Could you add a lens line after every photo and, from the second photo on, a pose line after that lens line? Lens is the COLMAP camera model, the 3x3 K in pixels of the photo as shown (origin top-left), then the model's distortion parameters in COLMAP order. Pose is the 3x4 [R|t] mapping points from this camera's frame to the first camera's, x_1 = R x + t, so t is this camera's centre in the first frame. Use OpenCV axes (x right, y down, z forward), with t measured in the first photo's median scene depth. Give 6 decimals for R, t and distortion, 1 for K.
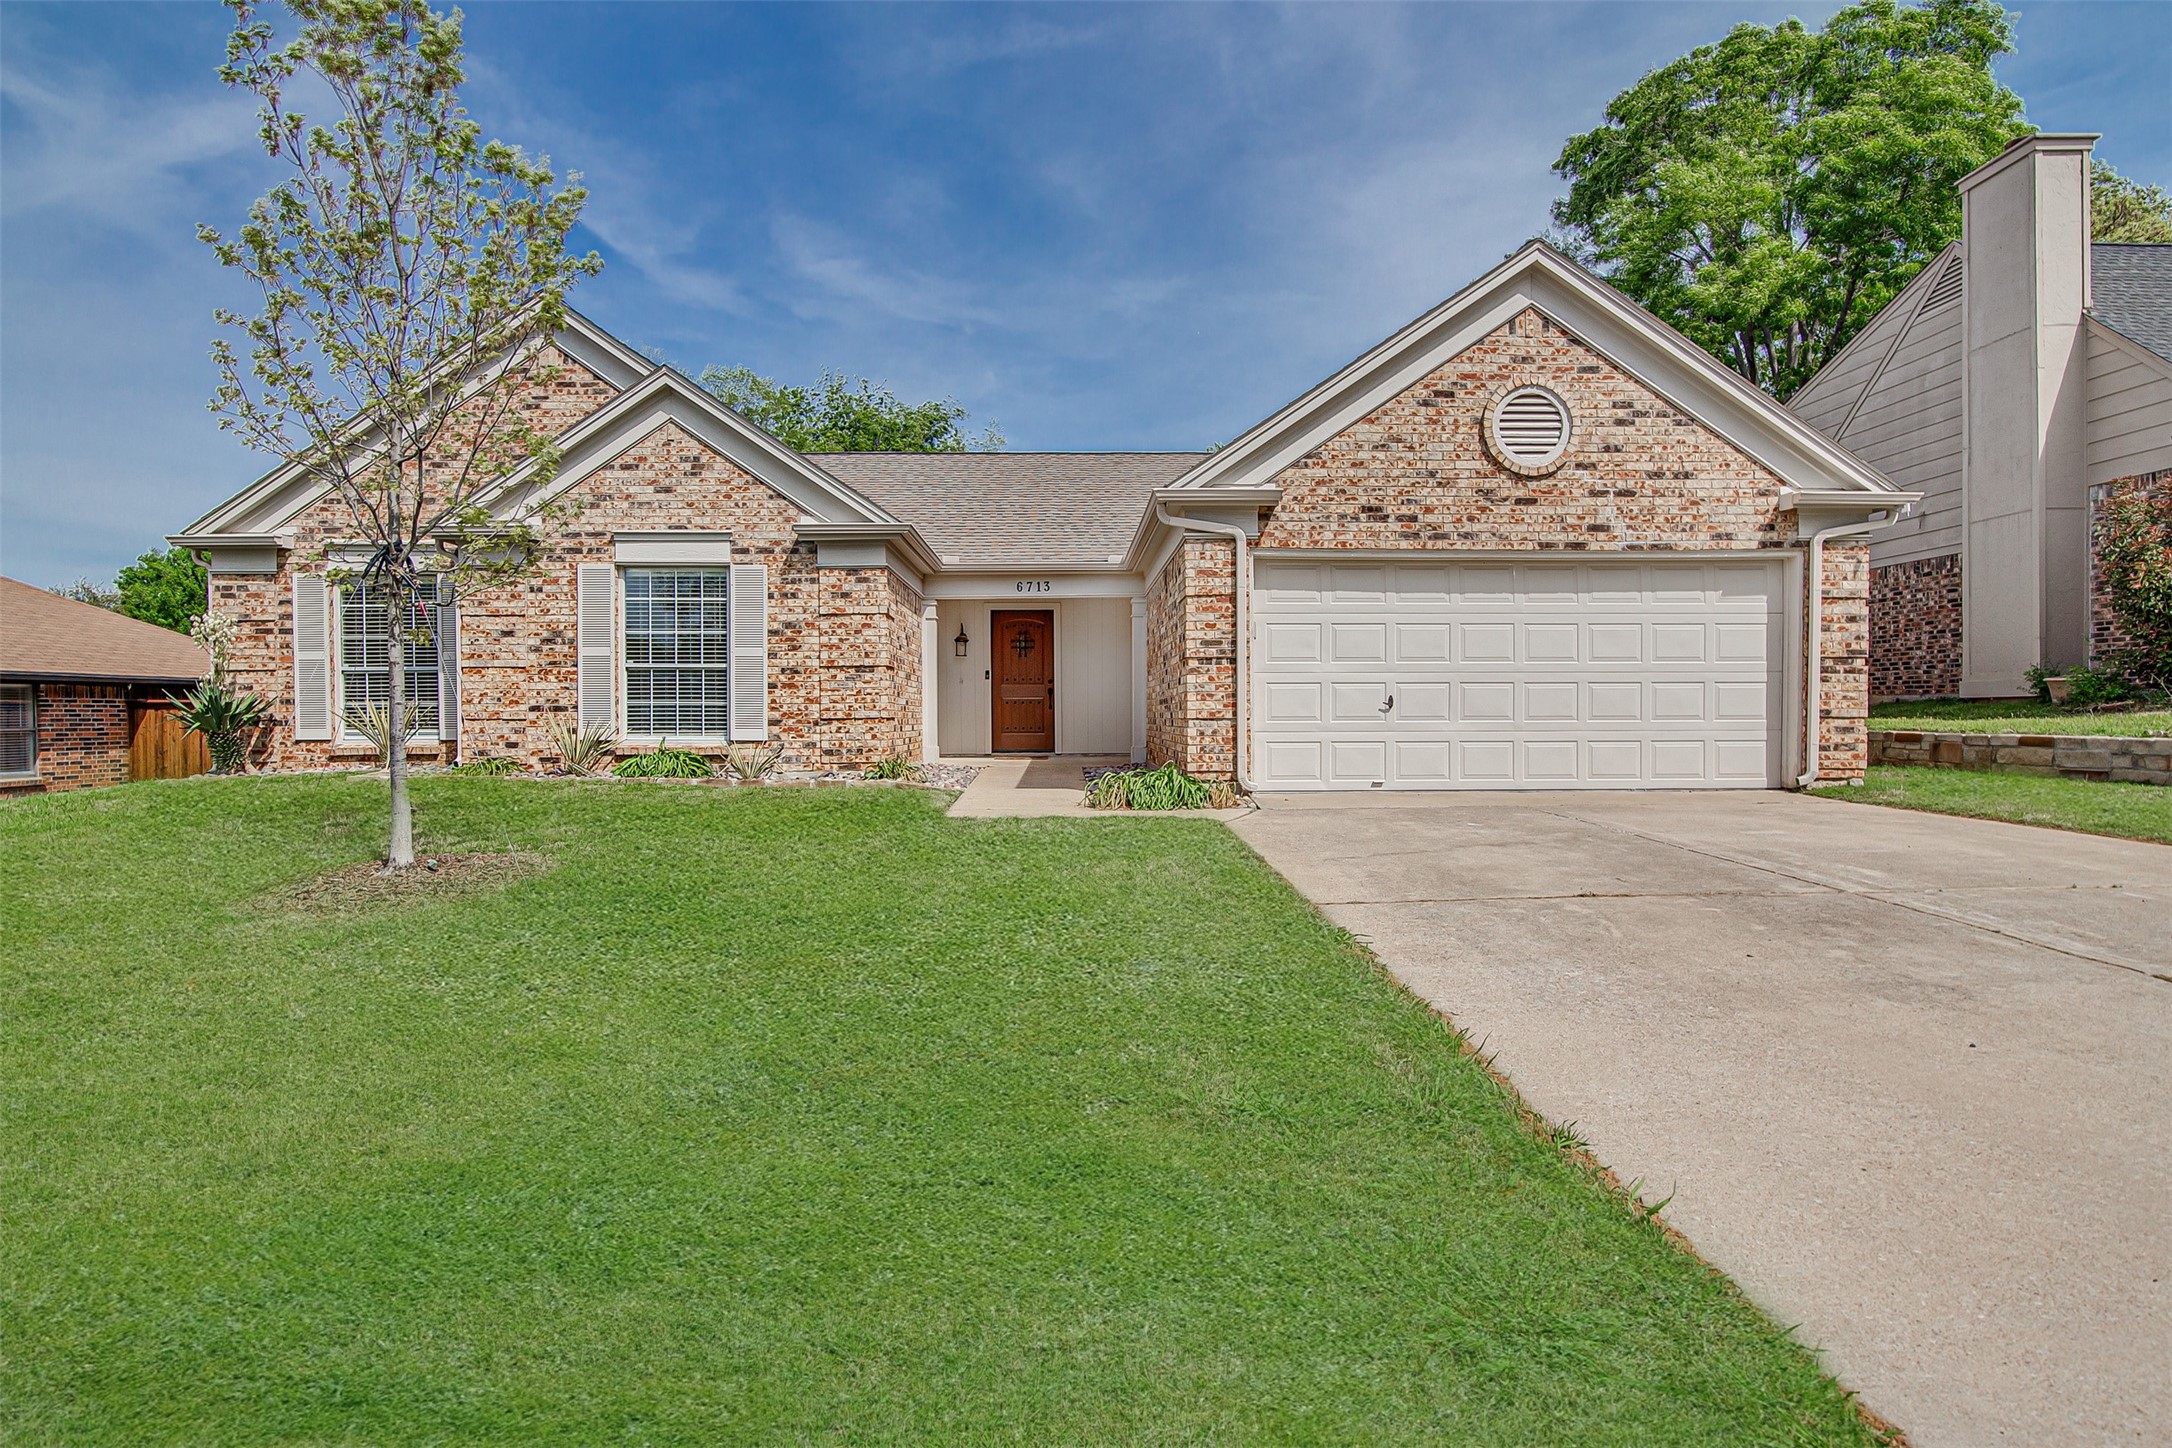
lens RADIAL K [[1028.3, 0, 1086.6], [0, 1028.3, 741.7], [0, 0, 1]] dist [-0.006167, -0.000675]
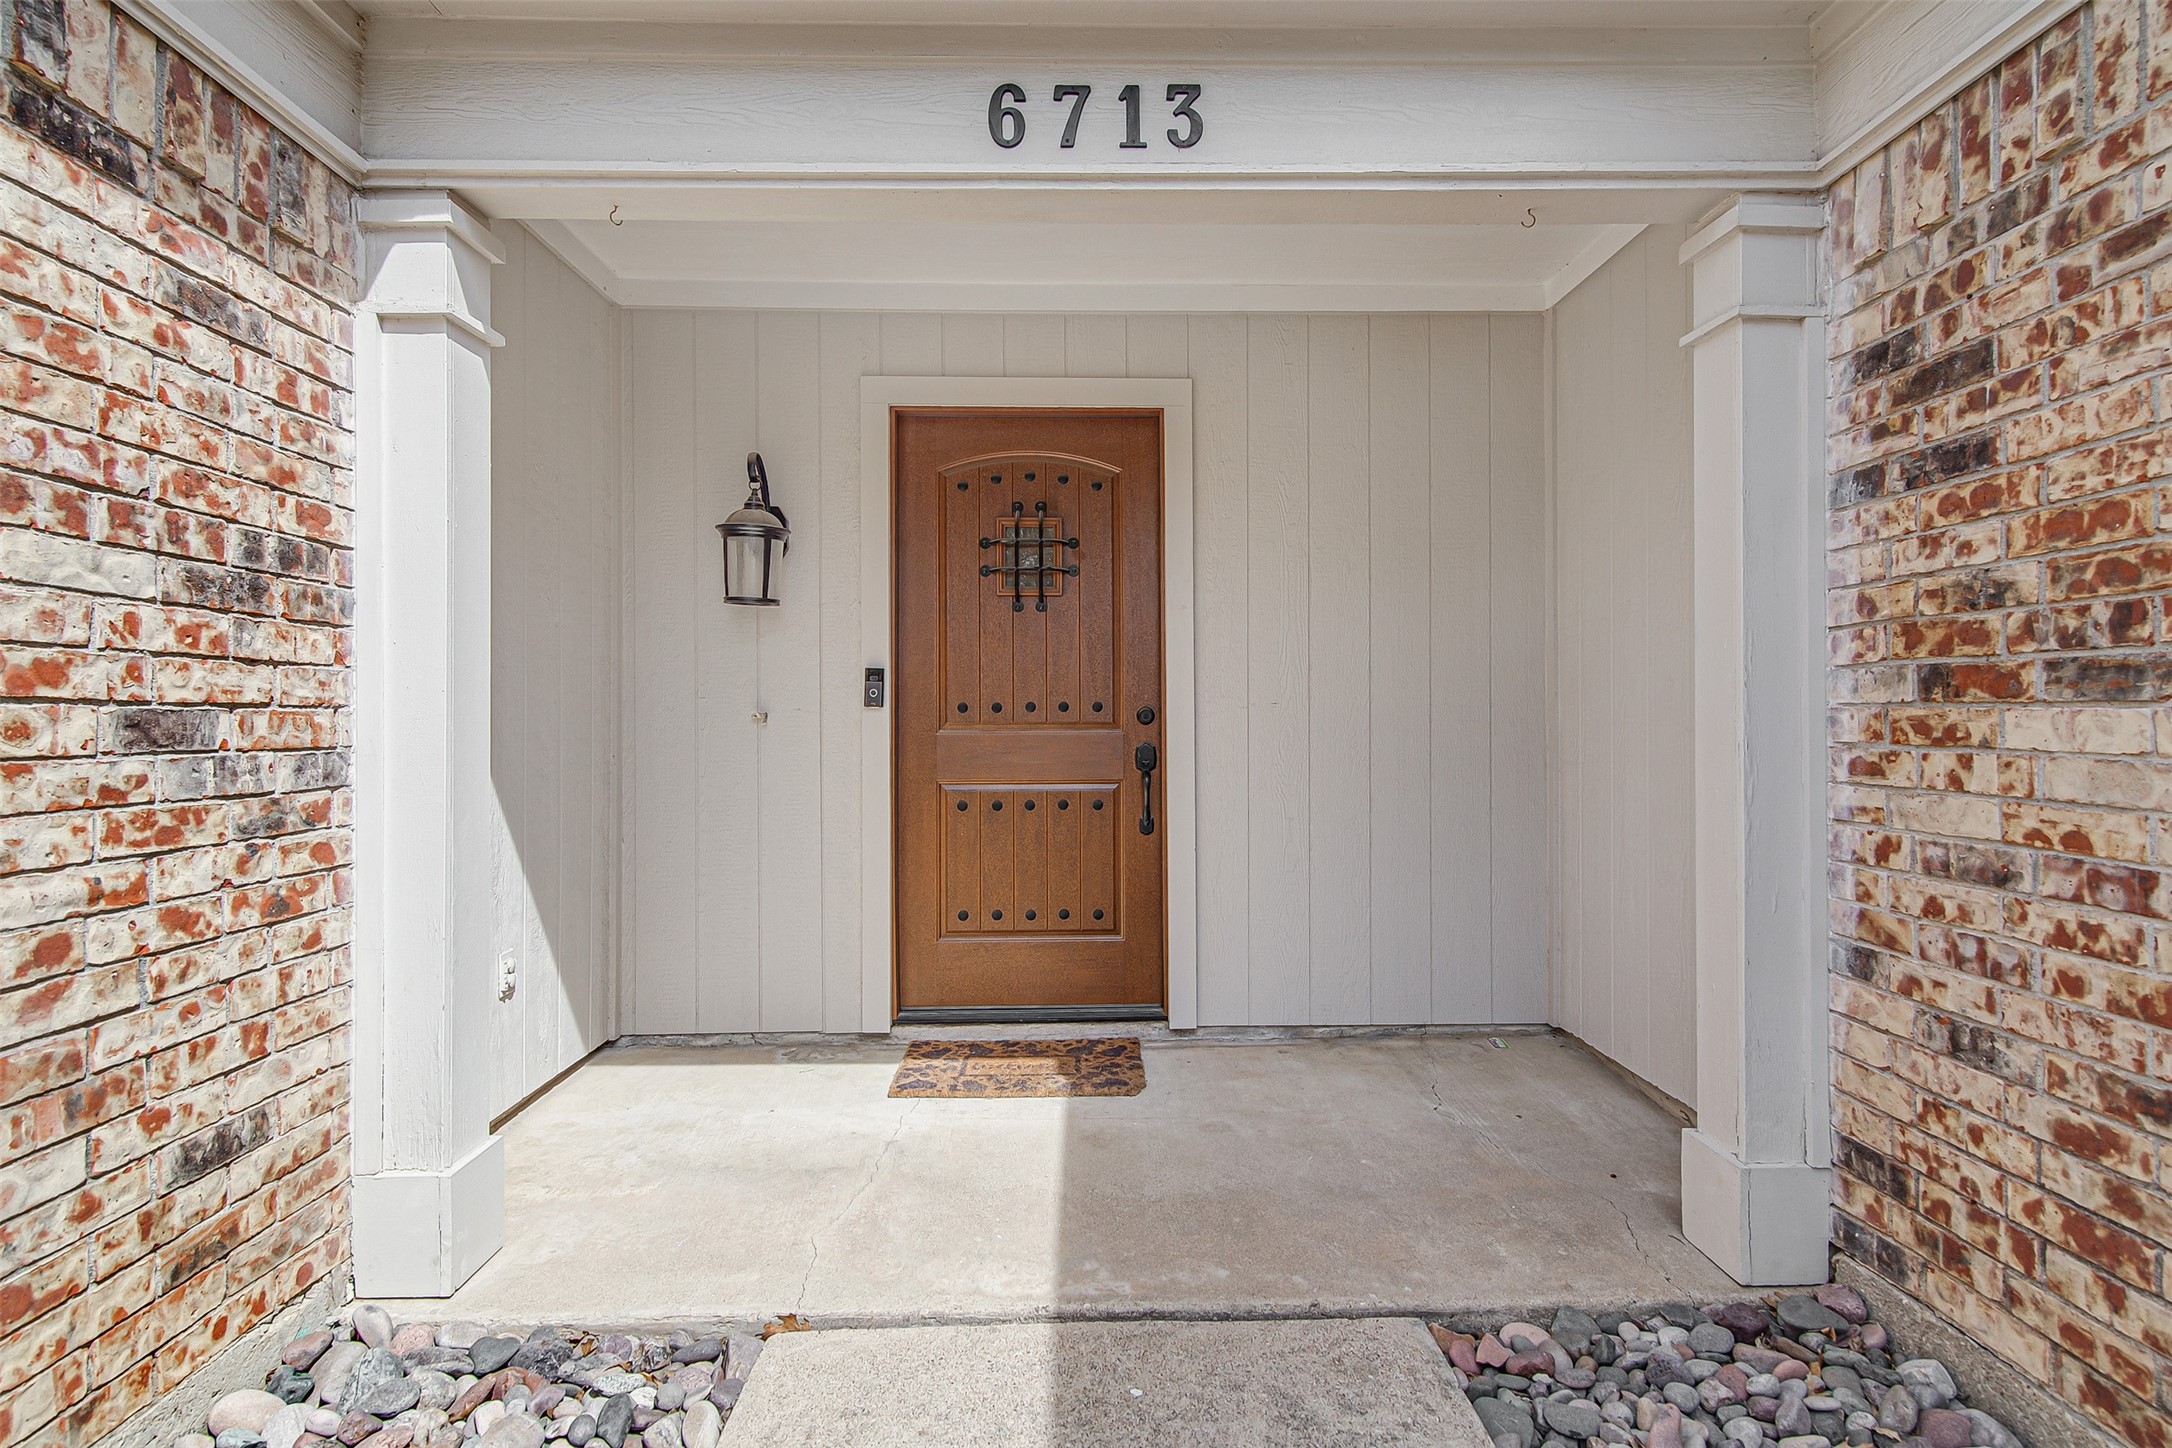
lens RADIAL K [[1119.7, 0, 1086.0], [0, 1119.7, 724.0], [0, 0, 1]] dist [-0.000061, 0.000103]
pose [[0.999959, 0.001514, -0.008877, -0.069368], [-0.001751, 0.999642, -0.026695, -0.075117], [0.008833, 0.026709, 0.999604, 1.119745]]
